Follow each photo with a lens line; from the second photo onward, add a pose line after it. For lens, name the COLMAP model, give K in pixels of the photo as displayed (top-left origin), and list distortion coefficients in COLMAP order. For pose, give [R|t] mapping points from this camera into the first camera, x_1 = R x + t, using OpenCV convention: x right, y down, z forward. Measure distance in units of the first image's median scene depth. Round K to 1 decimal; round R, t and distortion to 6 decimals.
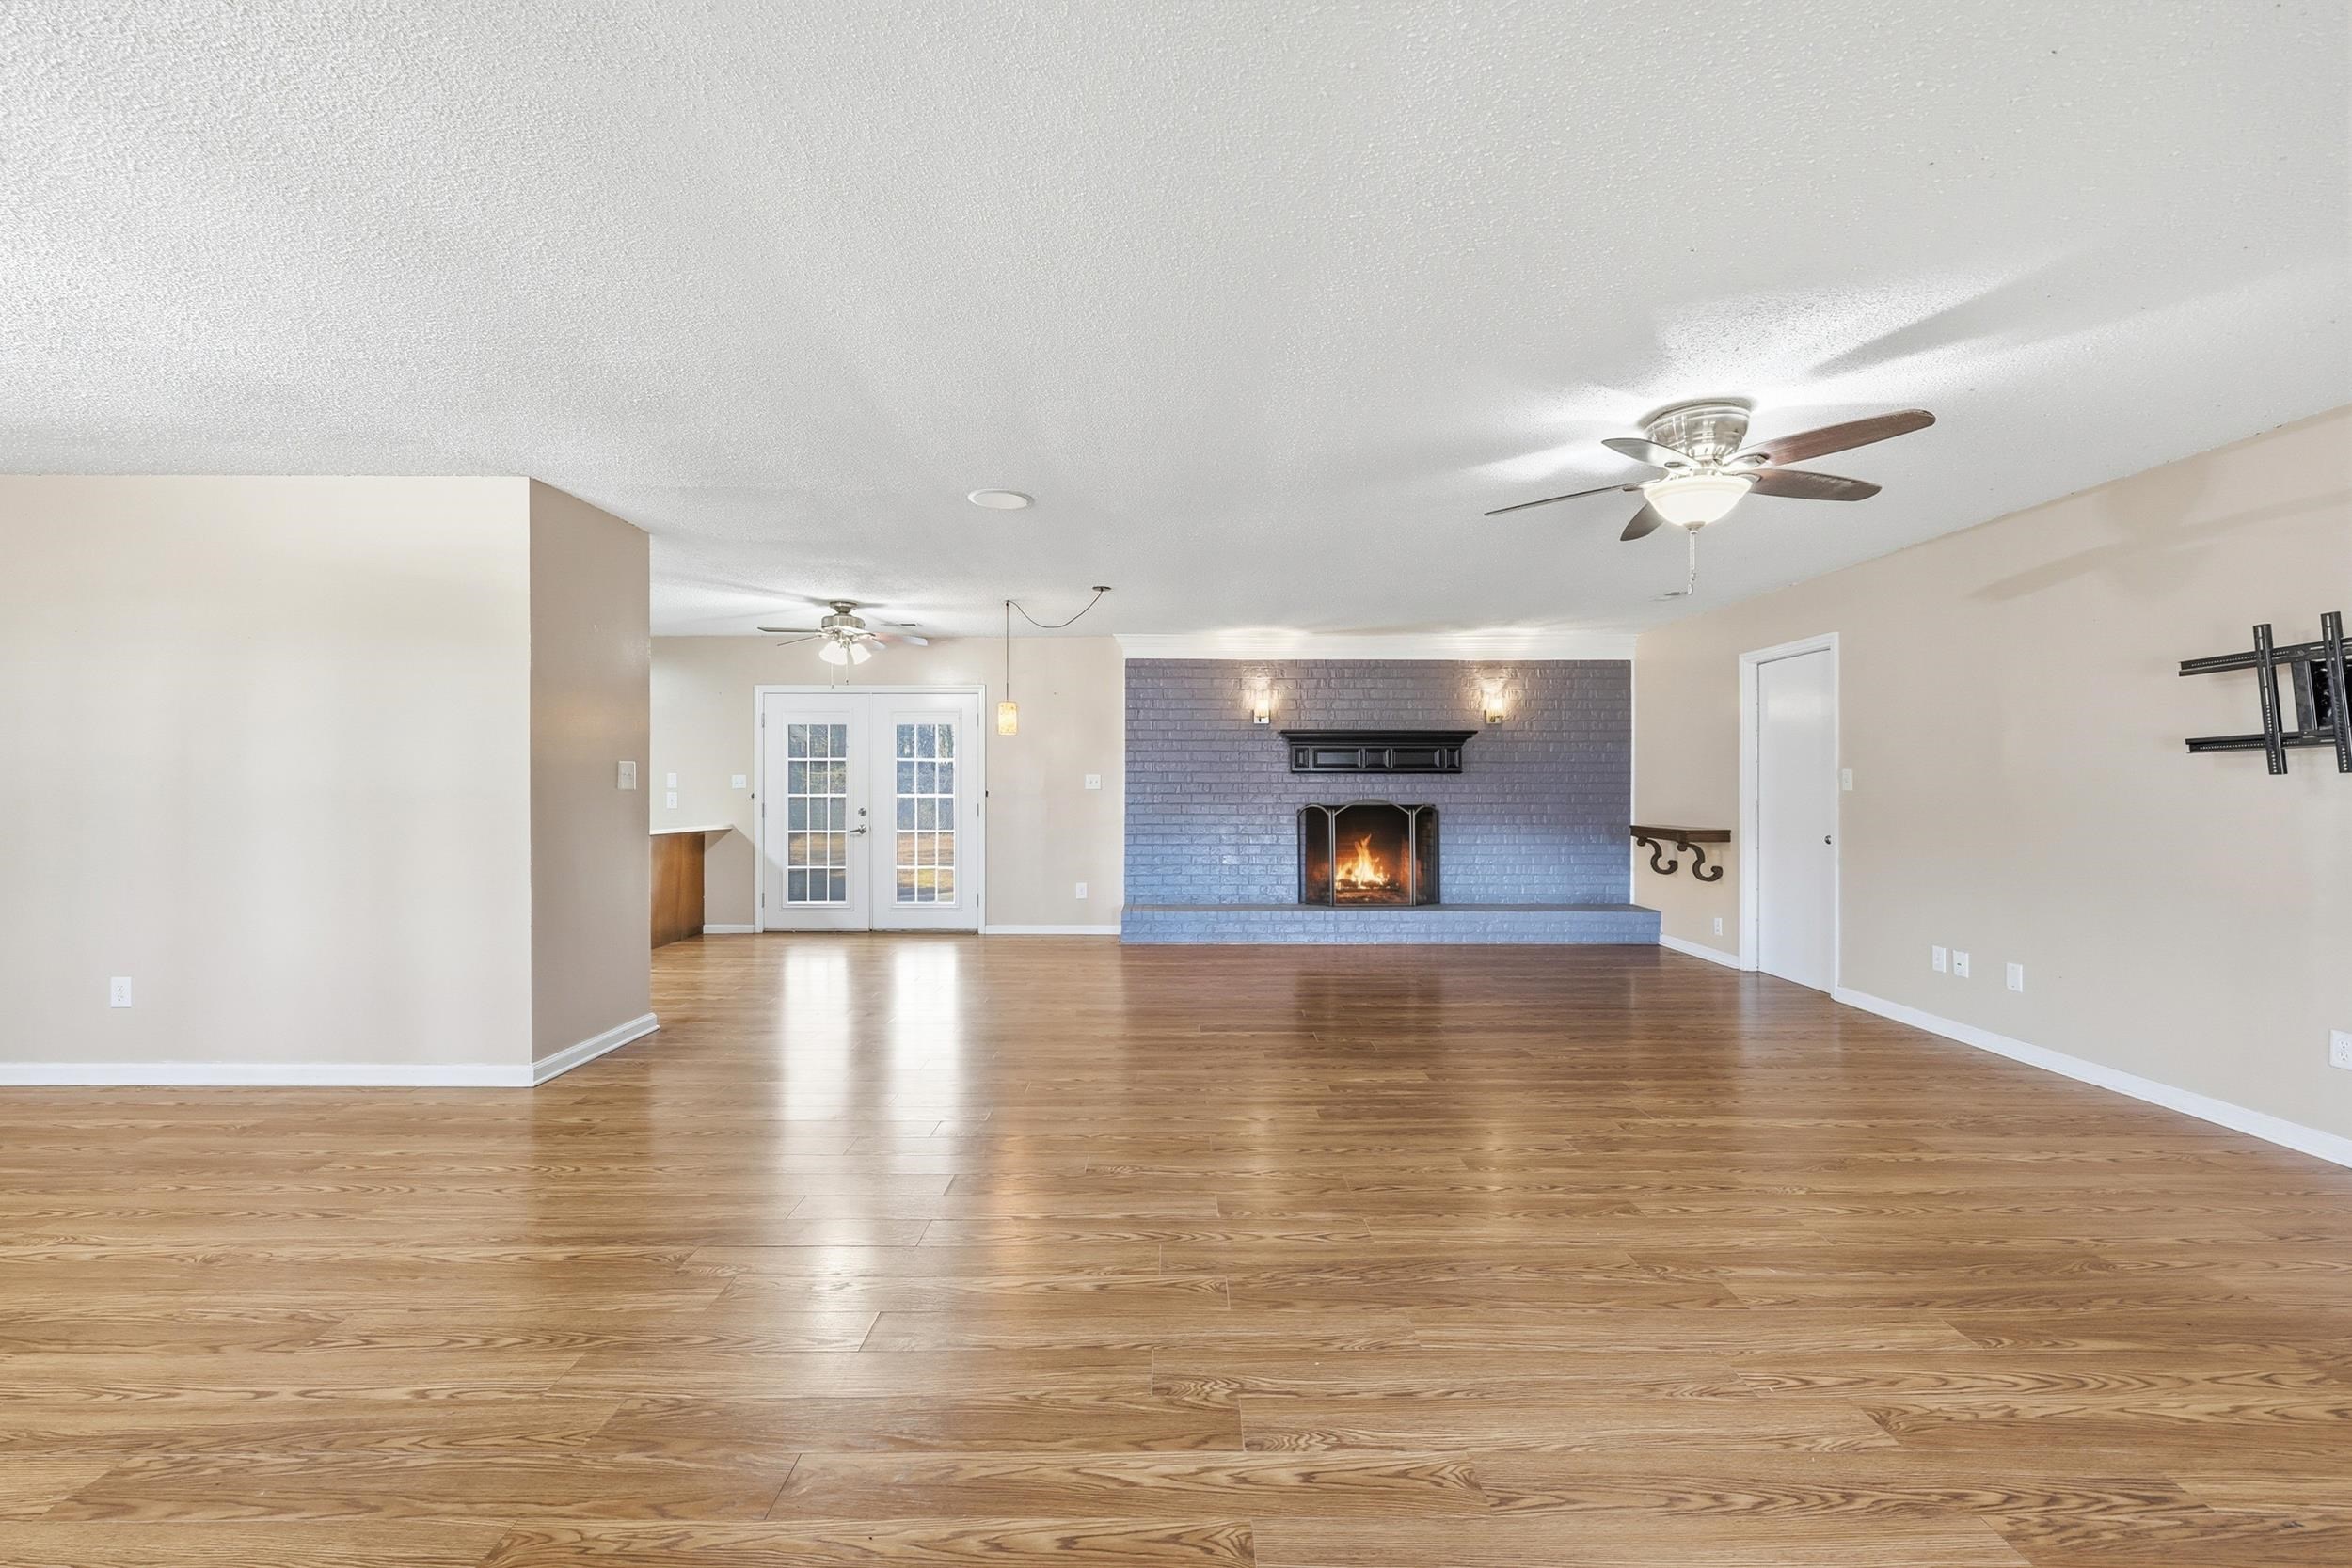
lens RADIAL K [[953.6, 0, 1174.4], [0, 953.6, 777.9], [0, 0, 1]] dist [-0.001152, 0.000373]
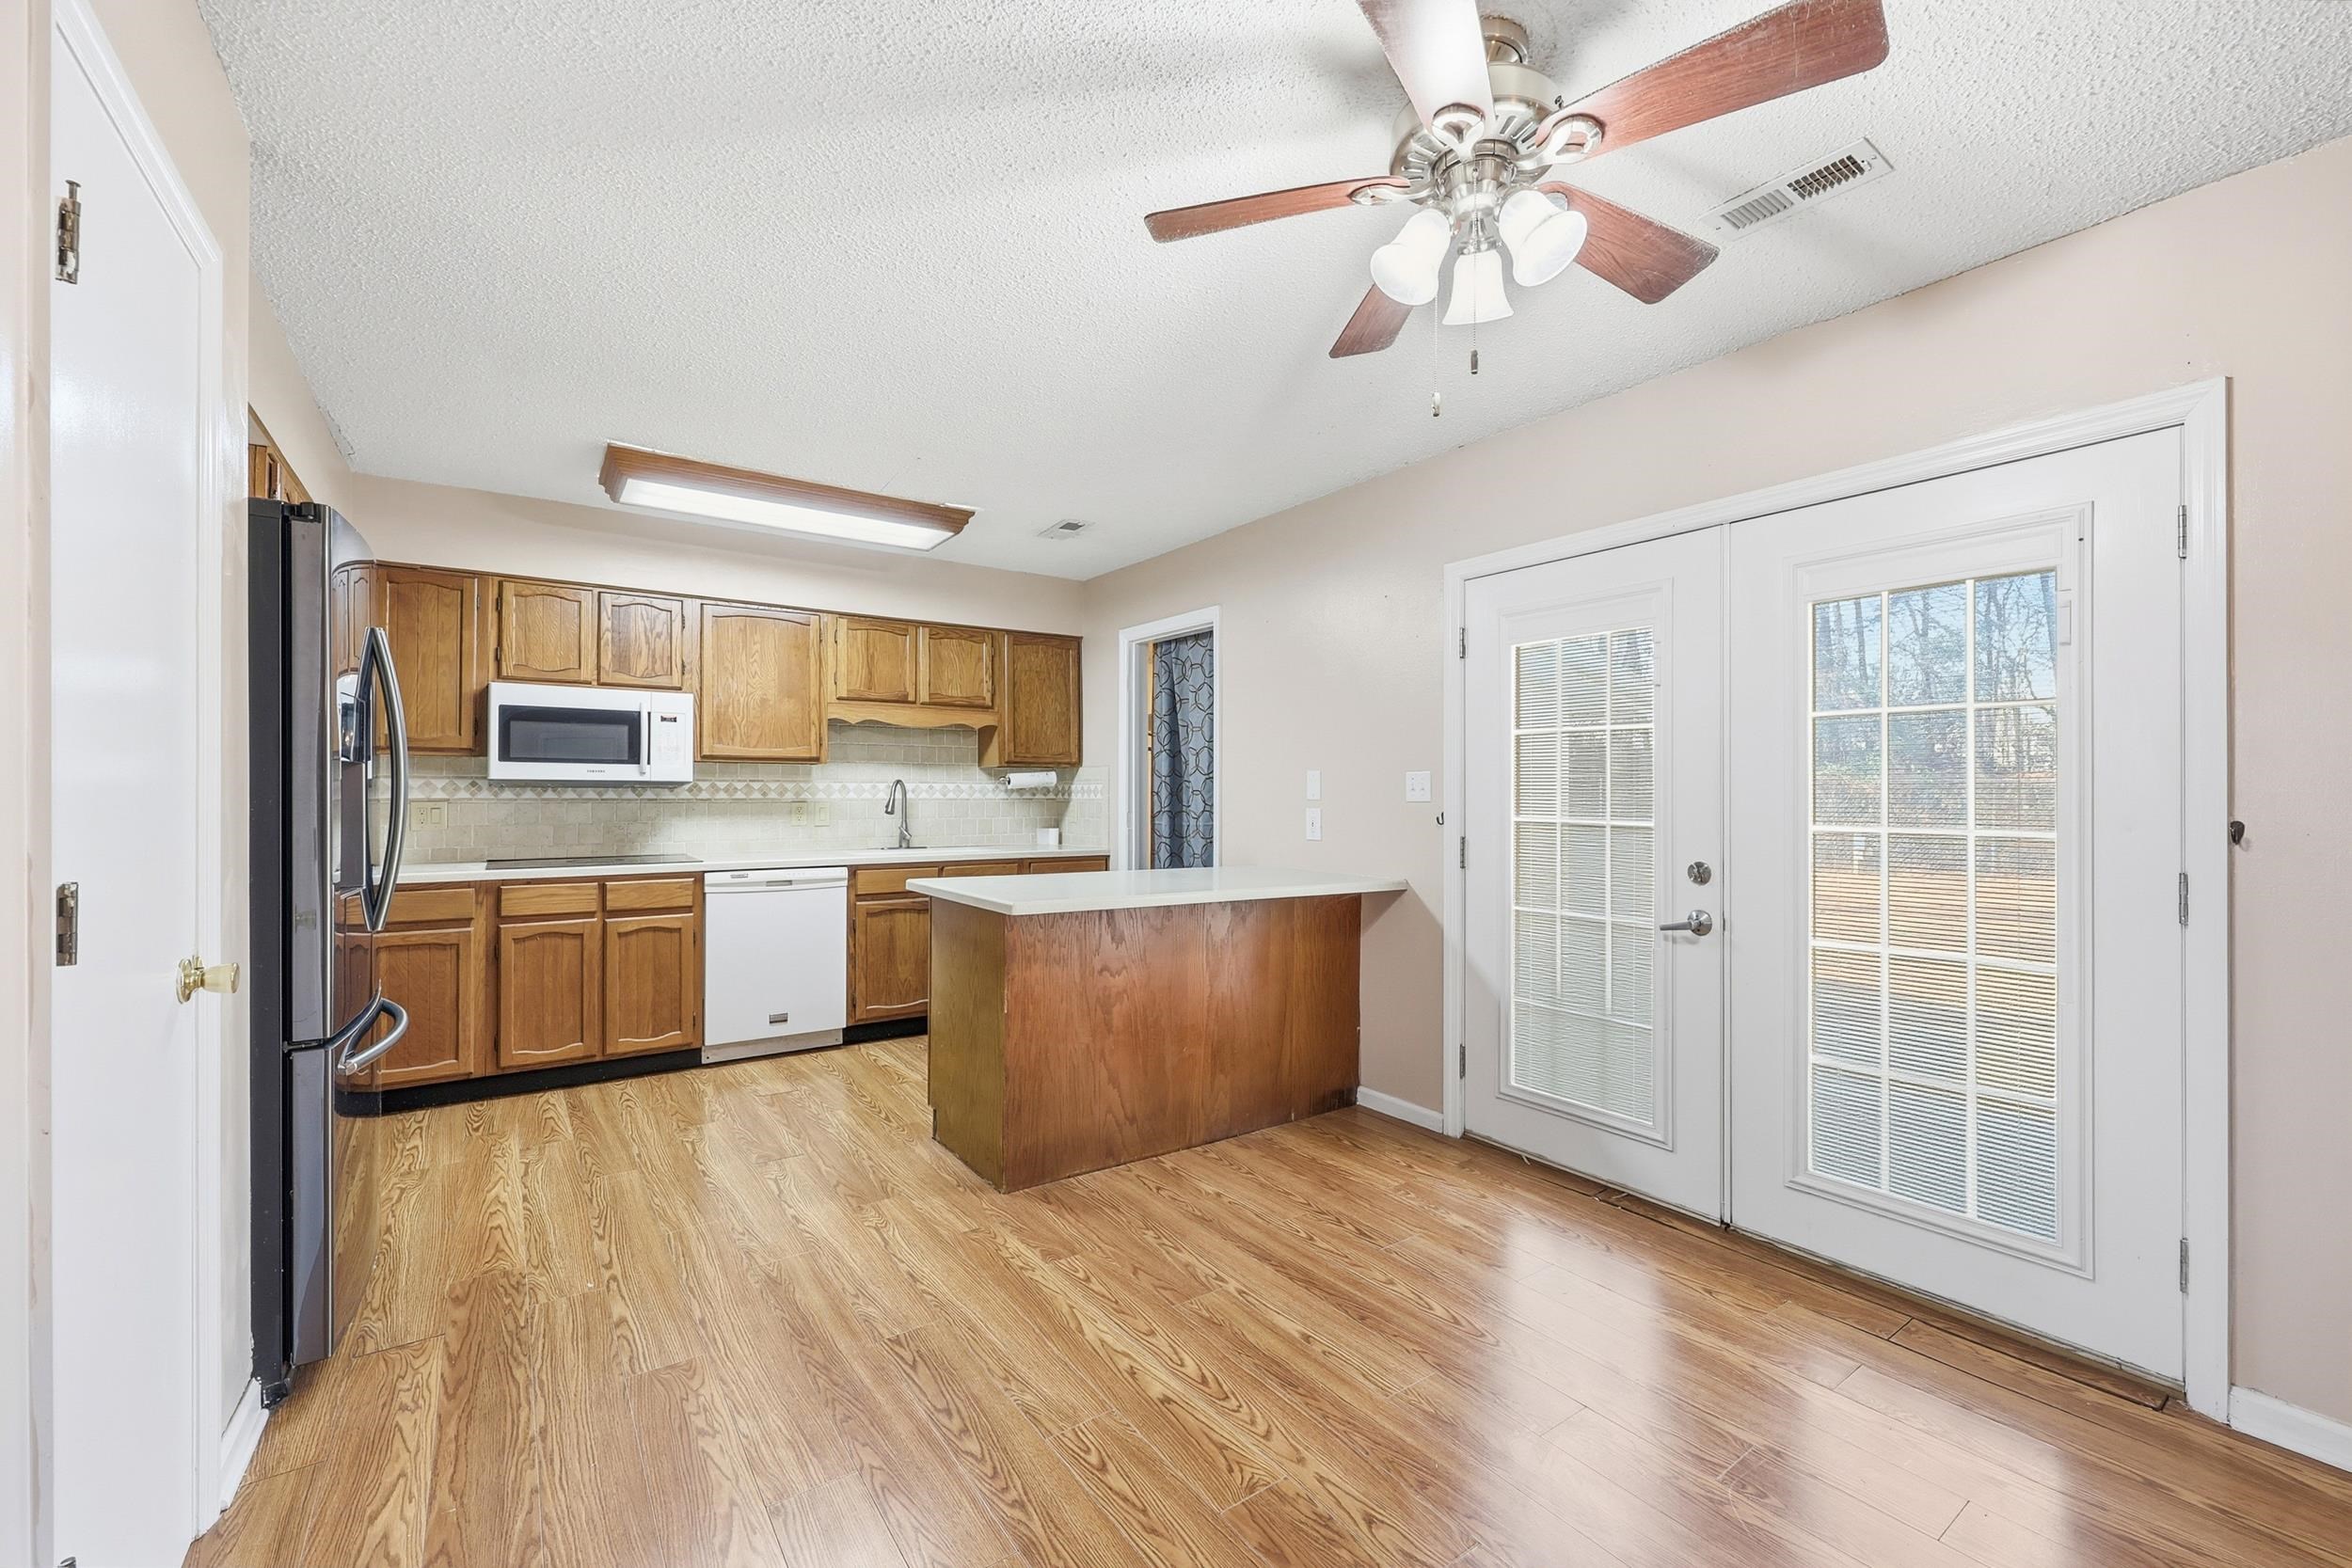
lens RADIAL K [[953.6, 0, 1175.9], [0, 953.6, 793.8], [0, 0, 1]] dist [-0.001152, 0.000373]
pose [[0.576967, 0.001894, -0.816765, -0.162920], [0.003977, 0.999979, 0.005128, 0.004886], [0.816758, -0.006206, 0.576947, 0.679010]]
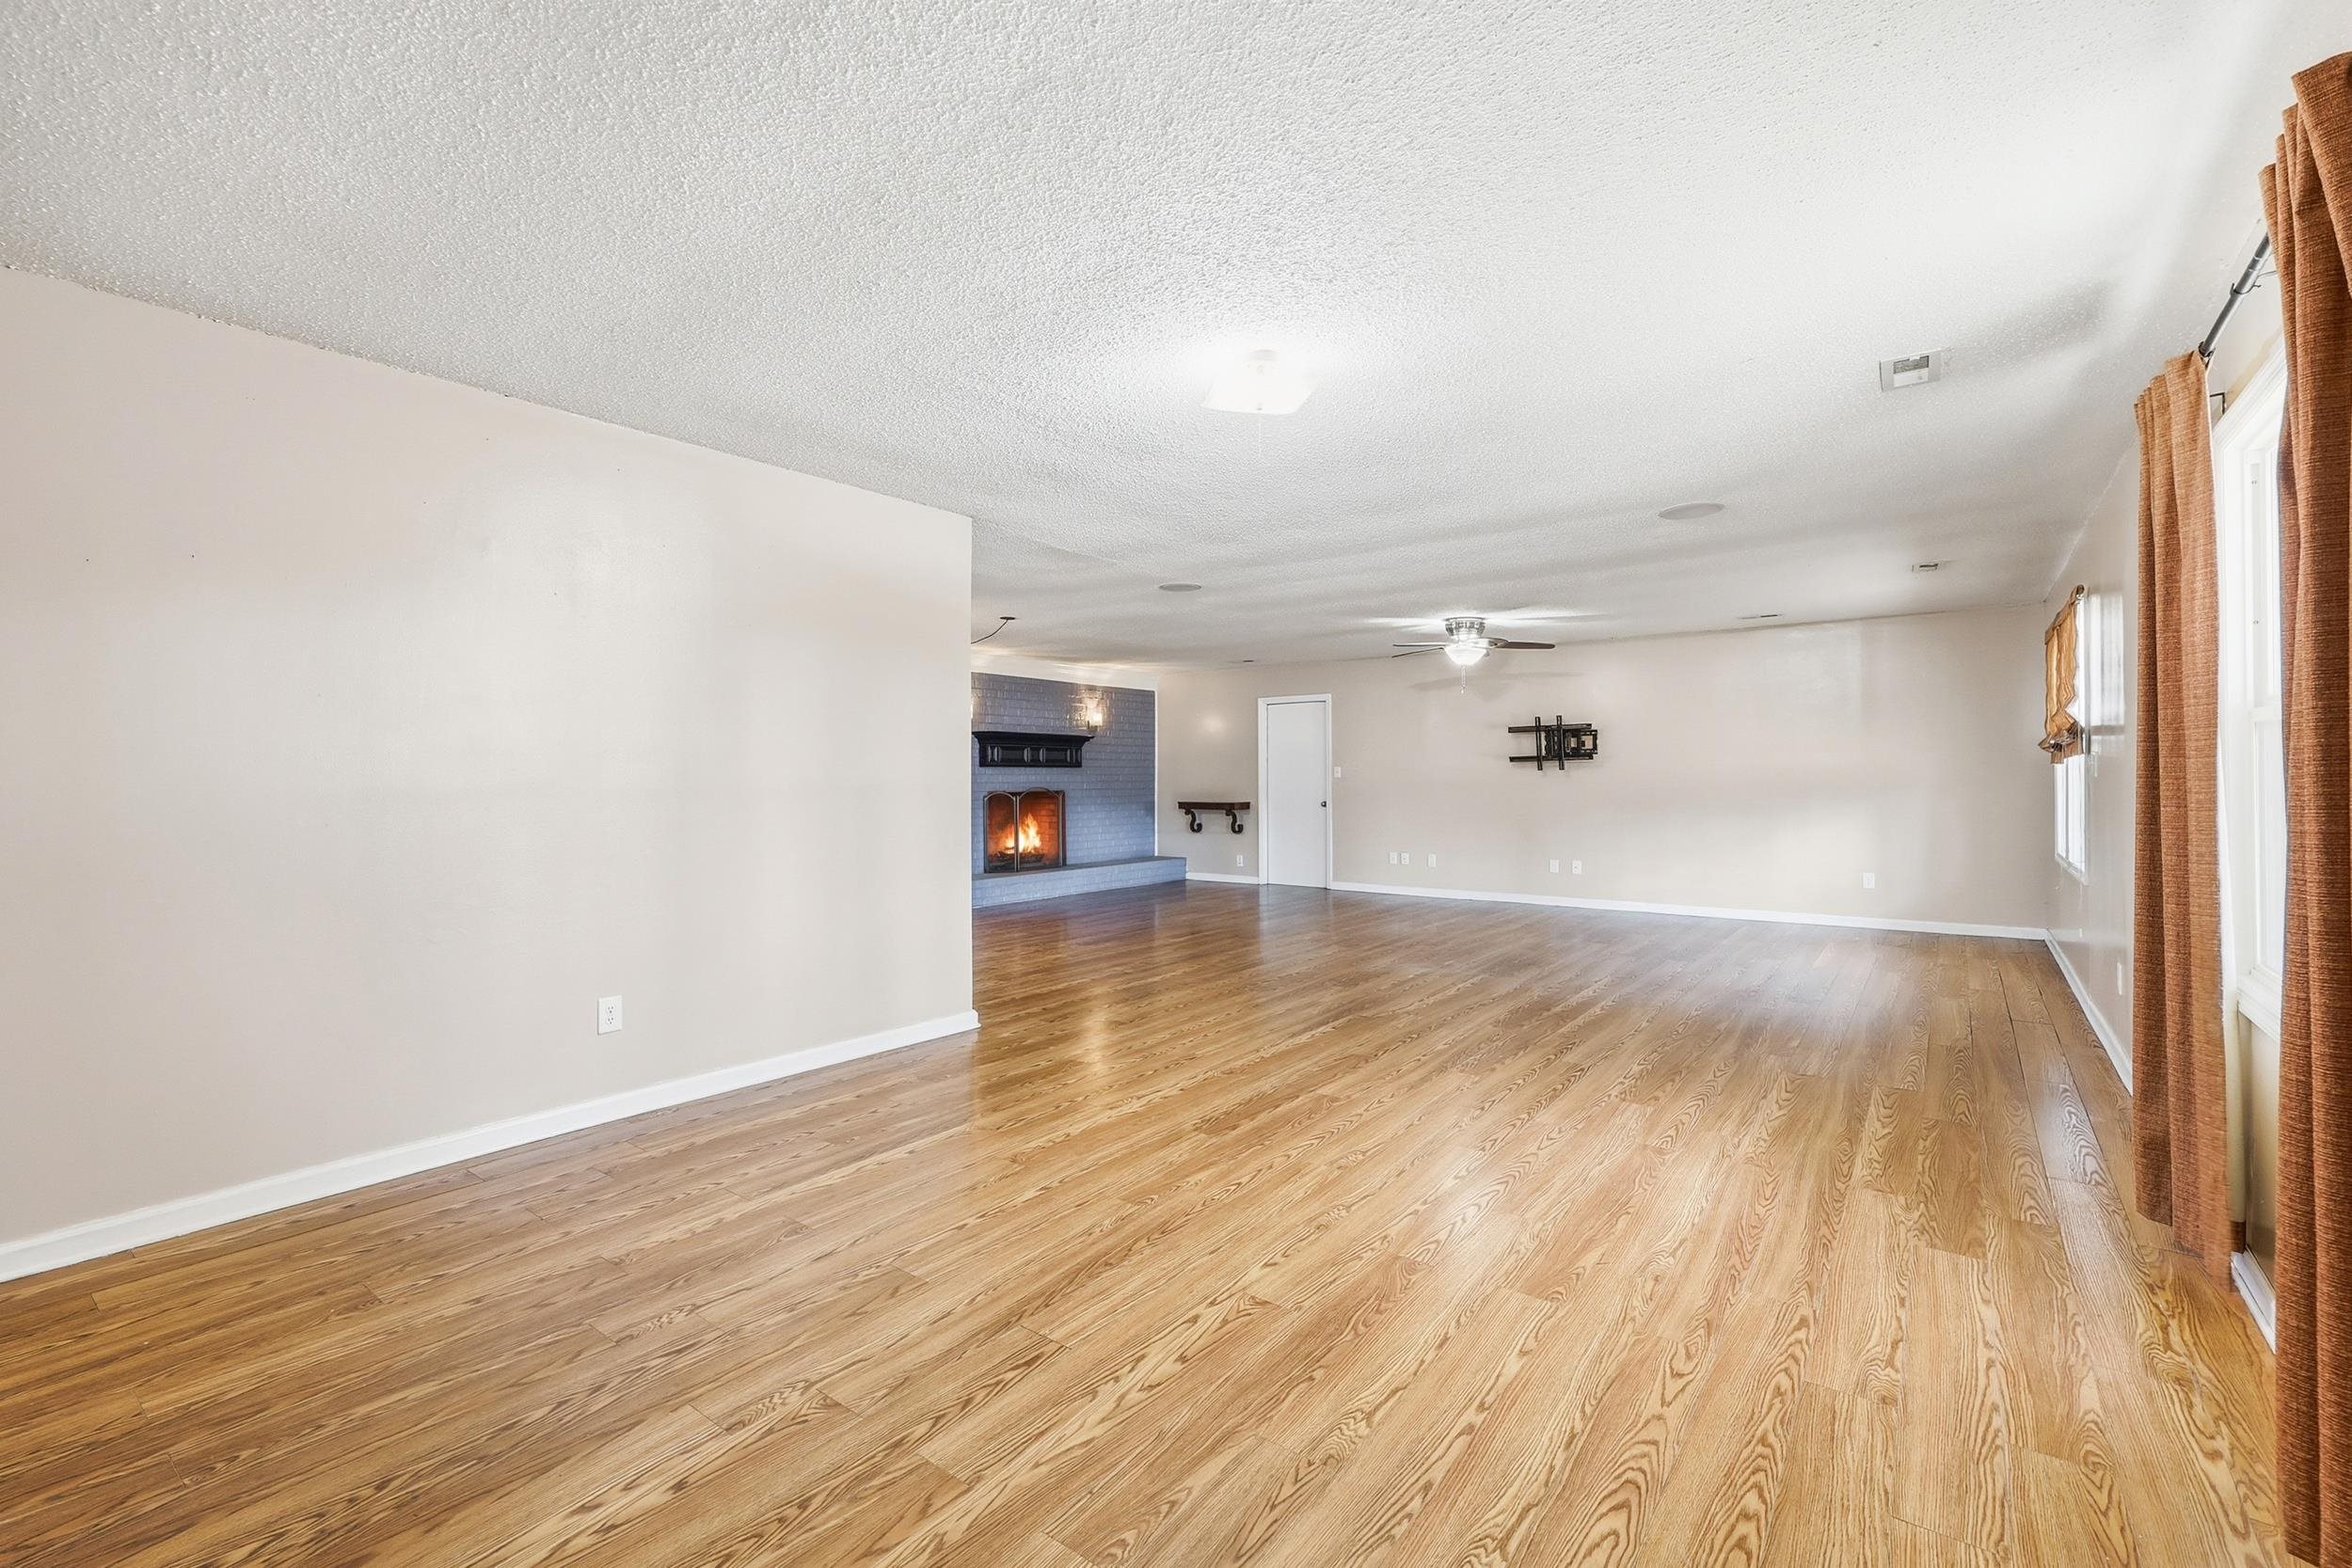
lens RADIAL K [[1016.0, 0, 1179.4], [0, 1016.0, 766.2], [0, 0, 1]] dist [-0.000323, 0.001458]
pose [[0.608551, 0.005119, 0.793498, -0.785506], [-0.002690, 0.999987, -0.004387, -0.000325], [-0.793510, 0.000535, 0.608556, 0.008695]]
